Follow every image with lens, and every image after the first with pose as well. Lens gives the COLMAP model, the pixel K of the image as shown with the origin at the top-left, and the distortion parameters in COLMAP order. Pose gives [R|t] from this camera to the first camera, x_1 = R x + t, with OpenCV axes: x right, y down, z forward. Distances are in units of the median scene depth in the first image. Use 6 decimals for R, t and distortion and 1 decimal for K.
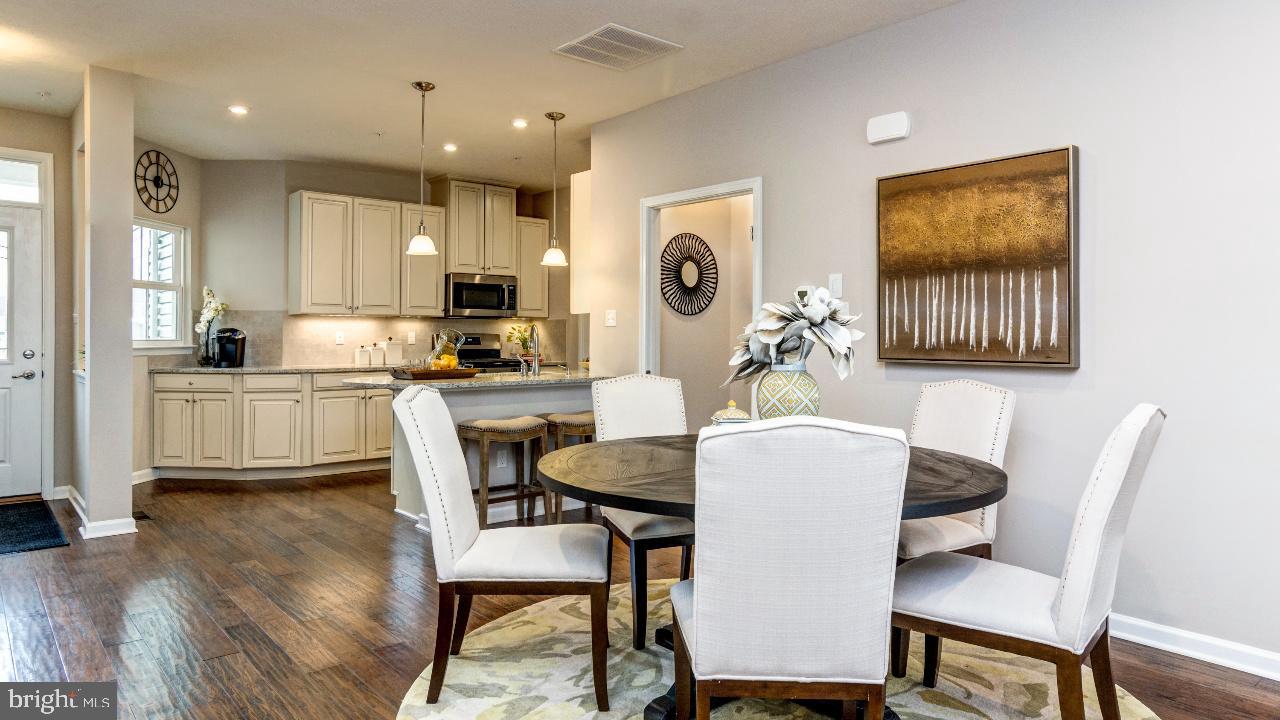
lens RADIAL K [[784.5, 0, 626.2], [0, 784.5, 335.0], [0, 0, 1]] dist [0.005268, 0.006007]
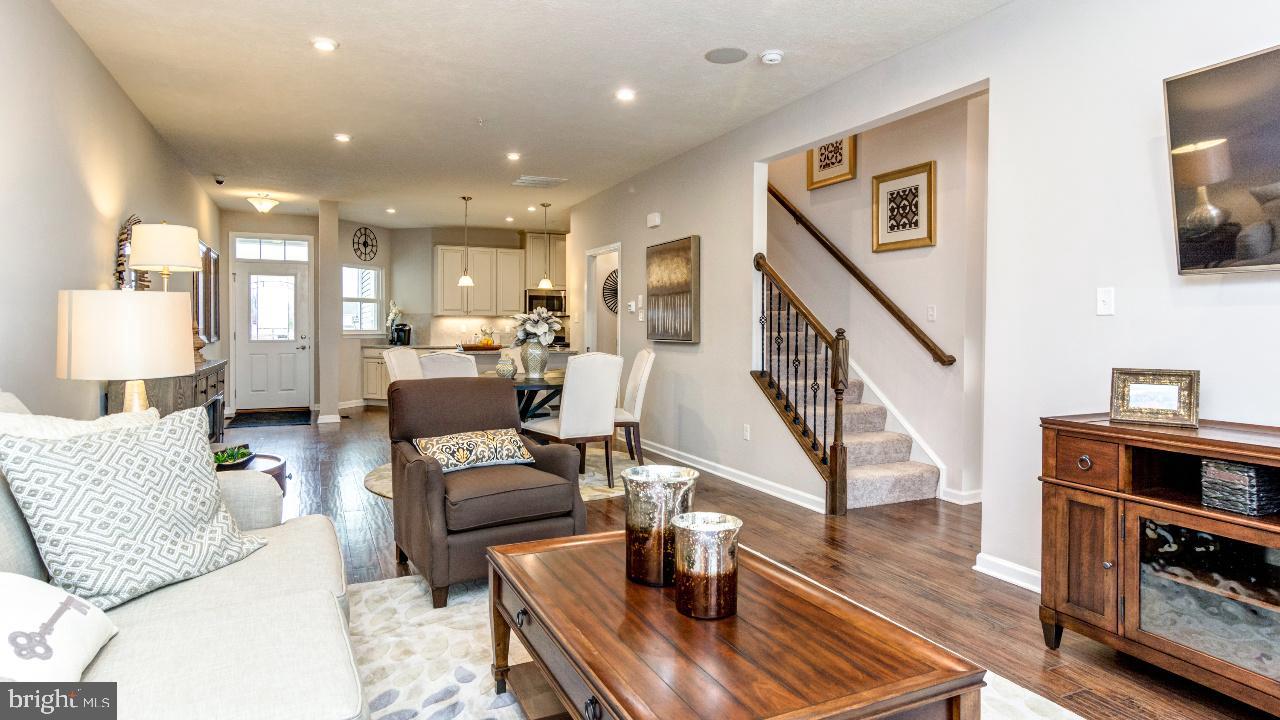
lens RADIAL K [[715.4, 0, 636.9], [0, 715.4, 334.0], [0, 0, 1]] dist [-0.002370, 0.002305]
pose [[0.960509, 0.002971, -0.278234, 0.463368], [-0.000175, 0.999949, 0.010074, -0.001203], [0.278250, -0.009627, 0.960460, -0.418076]]
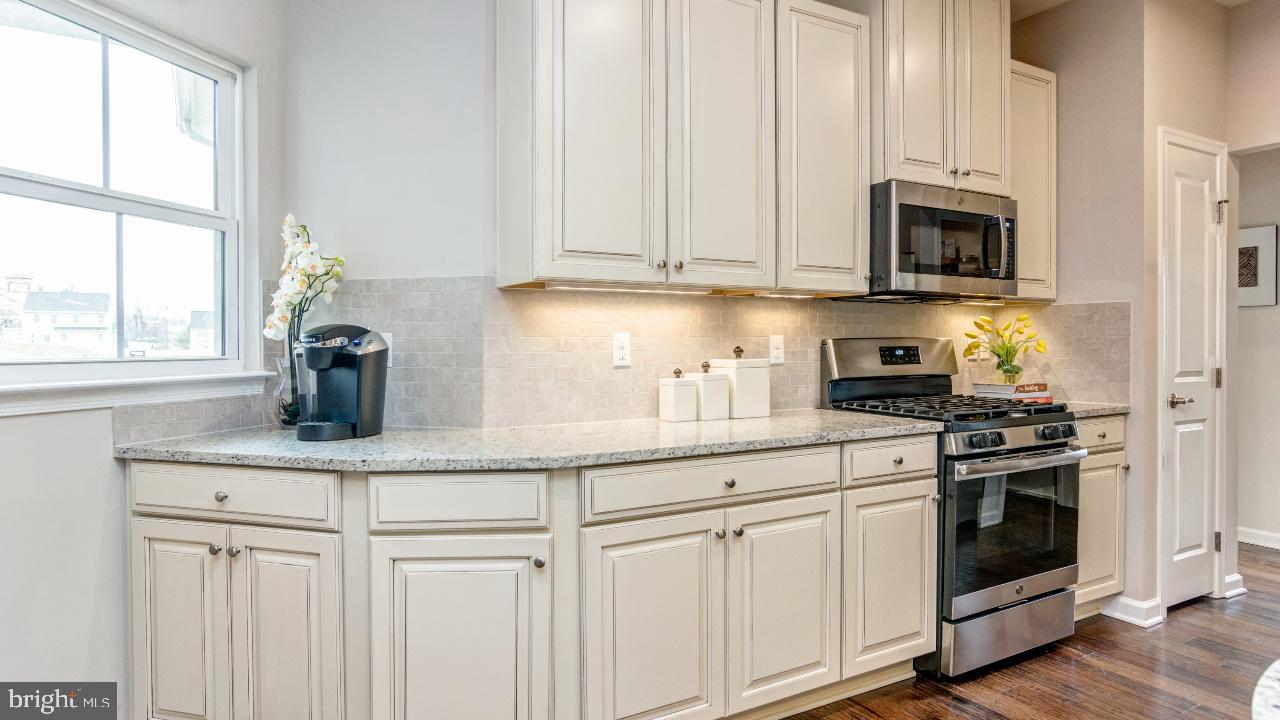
lens RADIAL K [[757.8, 0, 639.2], [0, 757.8, 353.1], [0, 0, 1]] dist [-0.030116, -0.000198]
pose [[0.983732, -0.001236, -0.179638, -0.311923], [0.004334, 0.999849, 0.016854, -0.001165], [0.179590, -0.017358, 0.983588, 0.687381]]
